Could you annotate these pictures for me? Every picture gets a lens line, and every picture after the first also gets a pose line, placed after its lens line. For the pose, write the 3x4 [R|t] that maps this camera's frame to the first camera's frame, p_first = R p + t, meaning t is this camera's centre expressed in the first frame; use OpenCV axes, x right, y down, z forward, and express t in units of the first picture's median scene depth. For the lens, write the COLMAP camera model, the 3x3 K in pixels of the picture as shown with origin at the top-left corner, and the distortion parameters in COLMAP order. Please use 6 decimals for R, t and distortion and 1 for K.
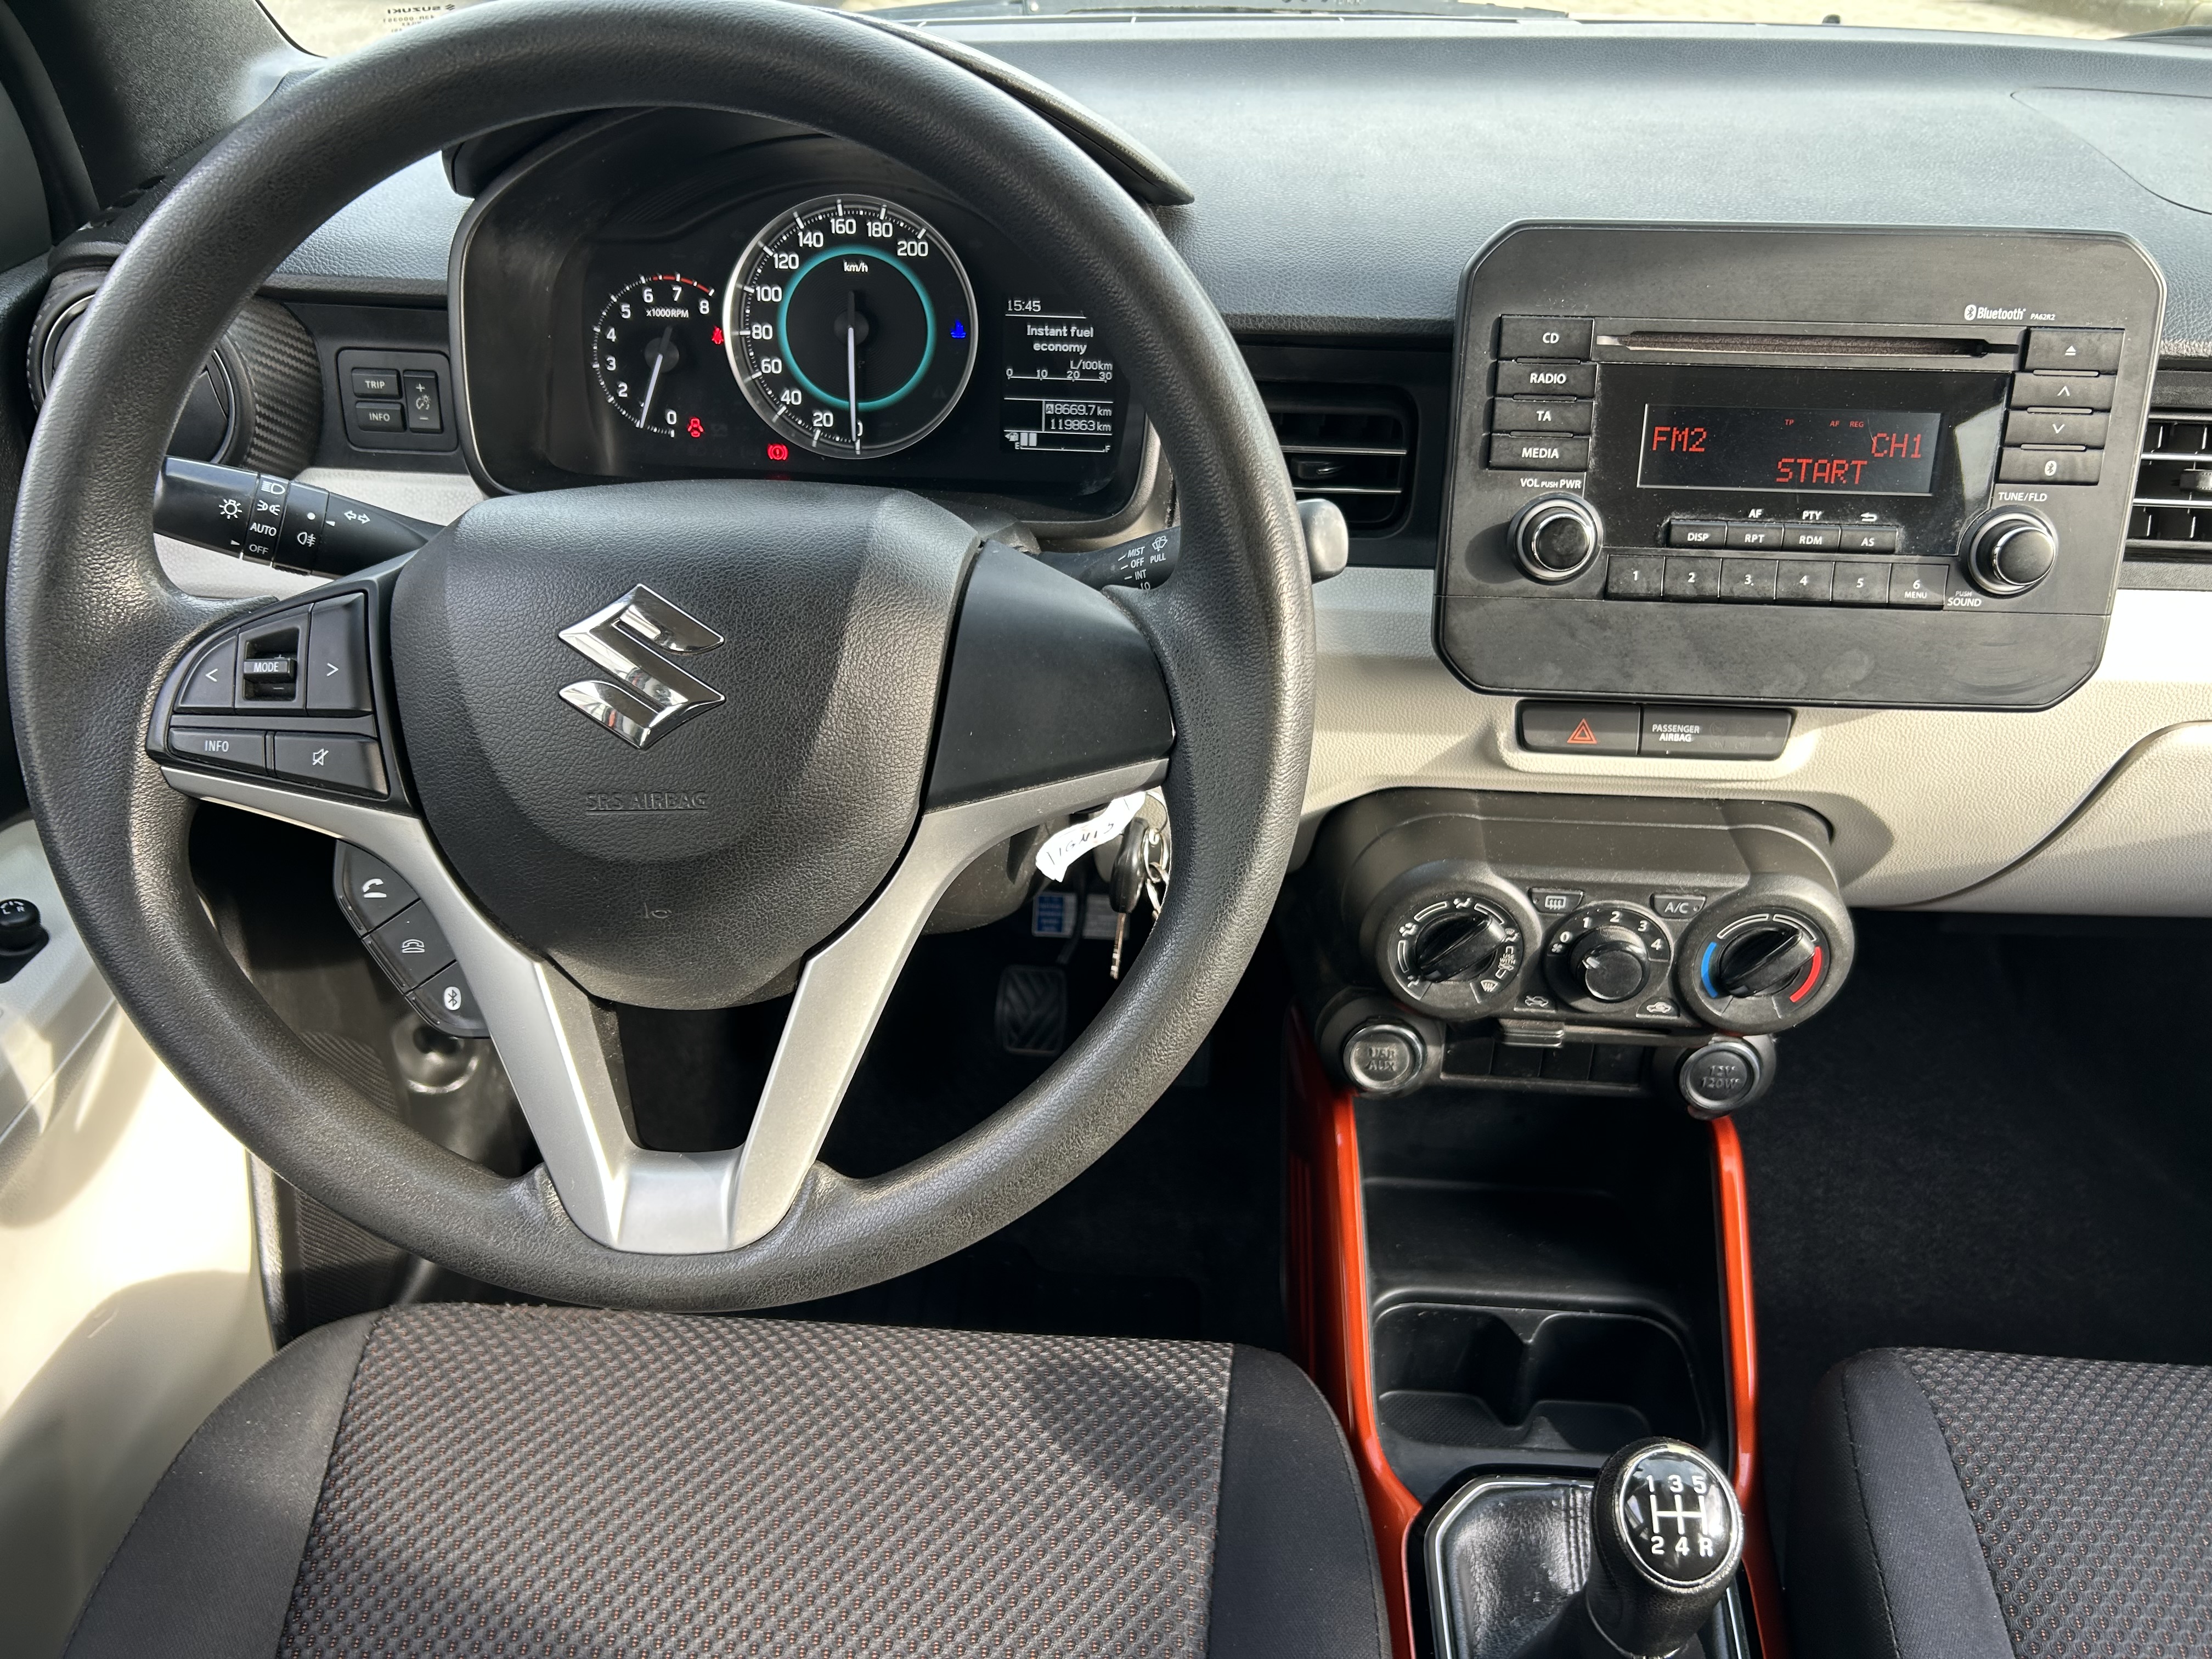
lens RADIAL K [[1685.9, 0, 1098.6], [0, 1685.9, 816.6], [0, 0, 1]] dist [0.027596, -0.034052]
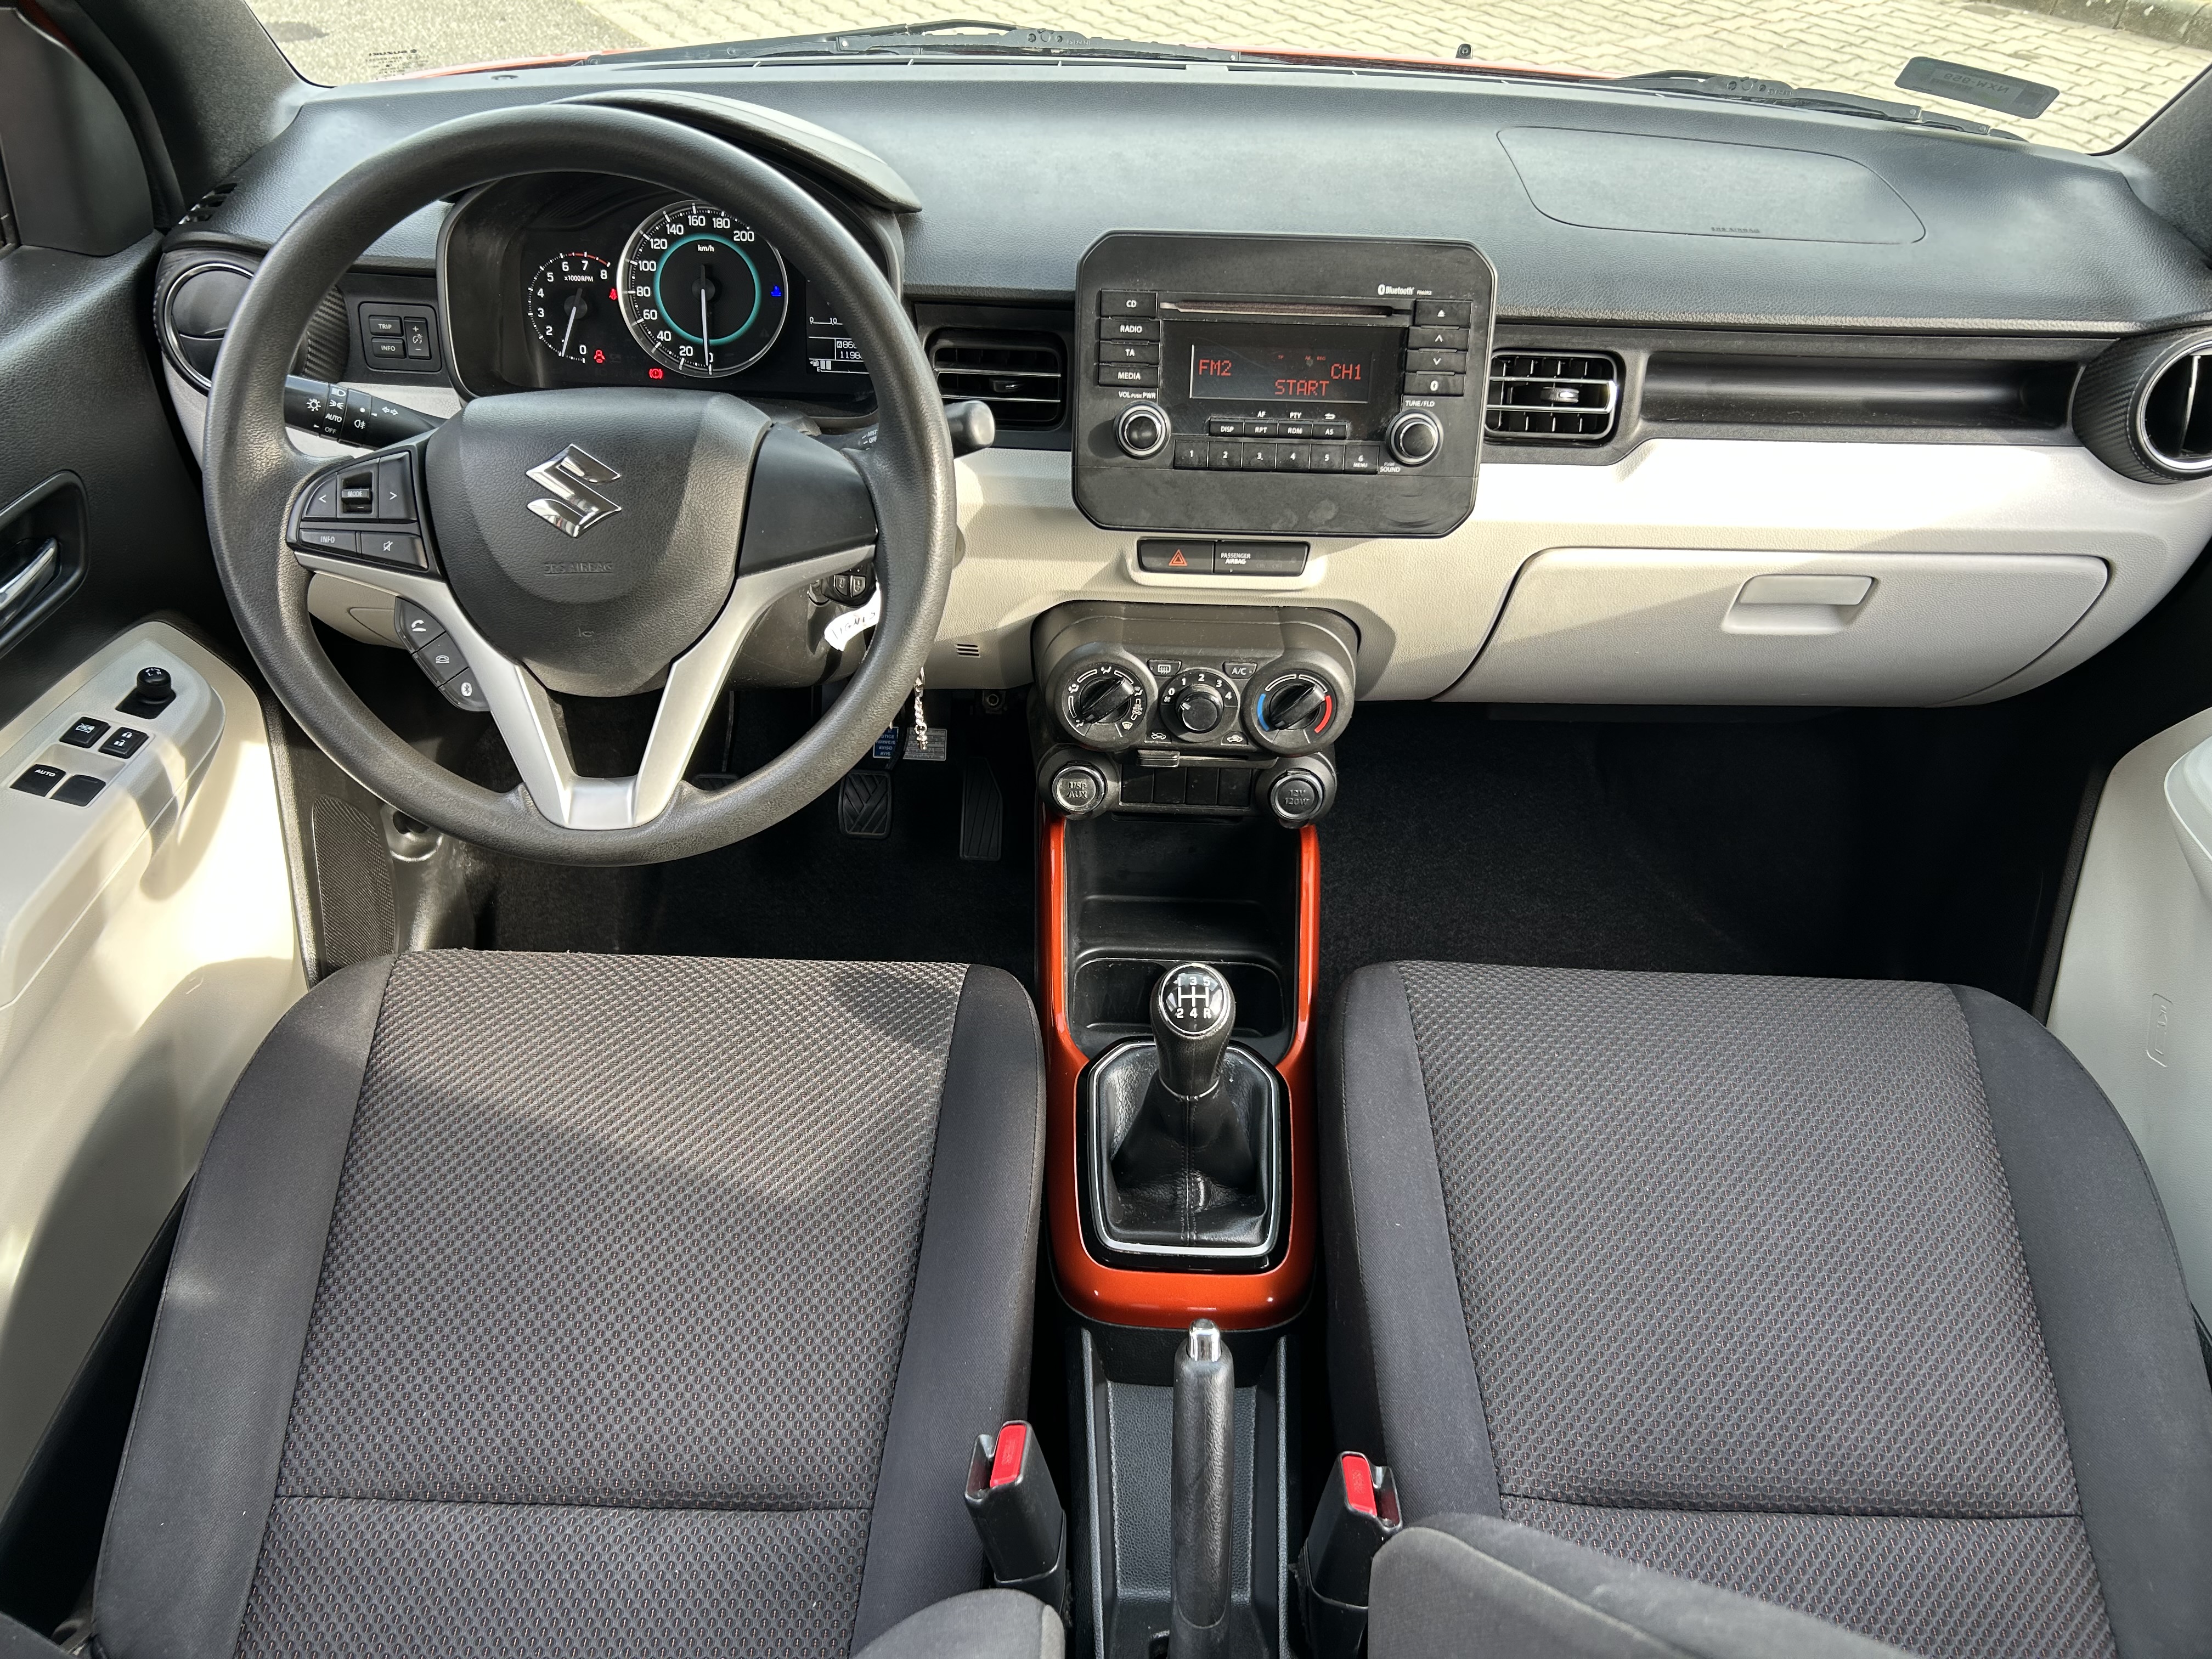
lens RADIAL K [[1685.9, 0, 1101.6], [0, 1685.9, 845.8], [0, 0, 1]] dist [0.027596, -0.034052]
pose [[0.998587, -0.009985, 0.052190, 0.142488], [0.007208, 0.998562, 0.053129, 0.146140], [-0.052645, -0.052678, 0.997223, -0.626082]]
